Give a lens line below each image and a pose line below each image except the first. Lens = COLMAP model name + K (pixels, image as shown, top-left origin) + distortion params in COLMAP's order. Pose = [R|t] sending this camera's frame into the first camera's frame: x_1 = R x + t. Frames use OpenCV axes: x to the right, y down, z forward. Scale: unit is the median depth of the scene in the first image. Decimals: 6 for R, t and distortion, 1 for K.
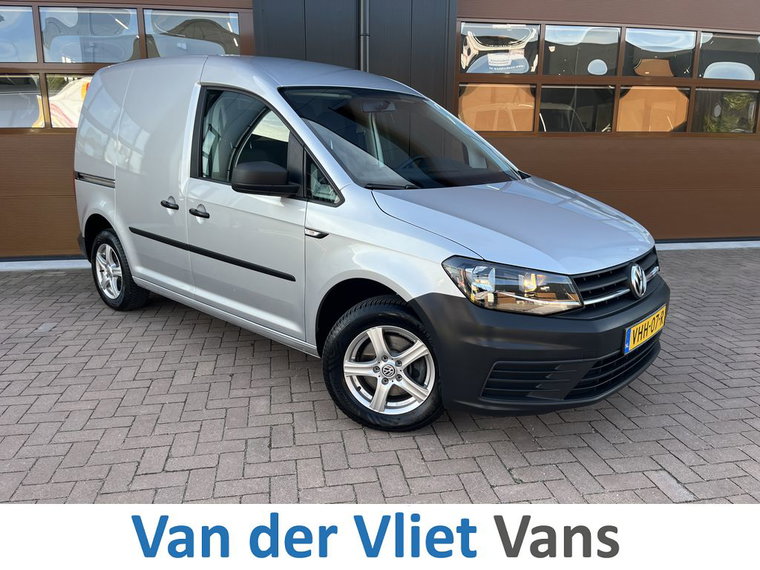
lens RADIAL K [[581.7, 0, 380.0], [0, 581.7, 285.0], [0, 0, 1]] dist [0.076112, -0.099736]
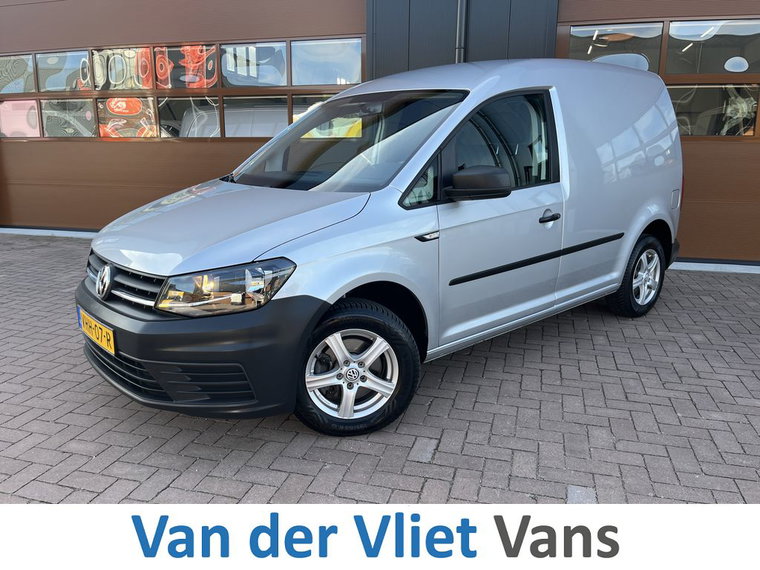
lens RADIAL K [[581.7, 0, 380.0], [0, 581.7, 285.0], [0, 0, 1]] dist [0.076112, -0.099736]
pose [[0.900164, 0.097581, -0.424479, 0.508160], [-0.103444, 0.994592, 0.009275, 0.016972], [0.423089, 0.035561, 0.905390, -0.029806]]
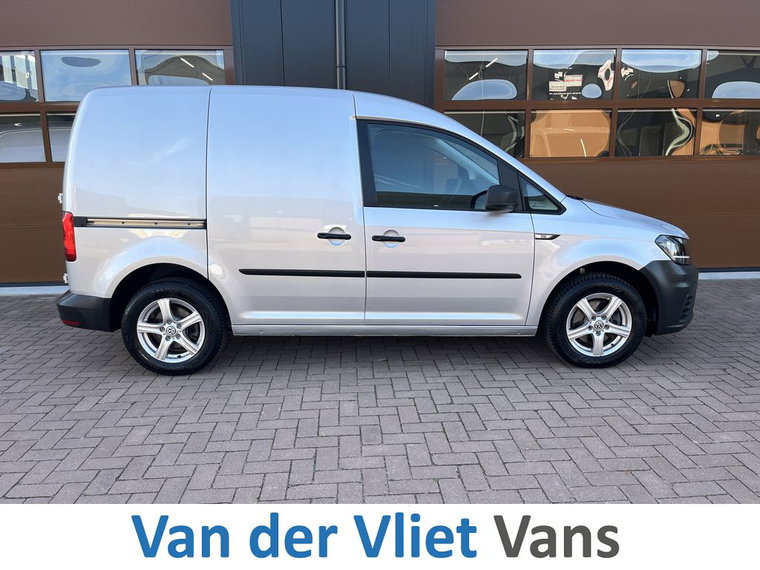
lens RADIAL K [[581.7, 0, 380.0], [0, 581.7, 285.0], [0, 0, 1]] dist [0.076112, -0.099736]
pose [[0.993046, 0.008320, -0.117431, 0.245197], [-0.013460, 0.998983, -0.043040, -0.009618], [0.116953, 0.044322, 0.992148, 0.031774]]
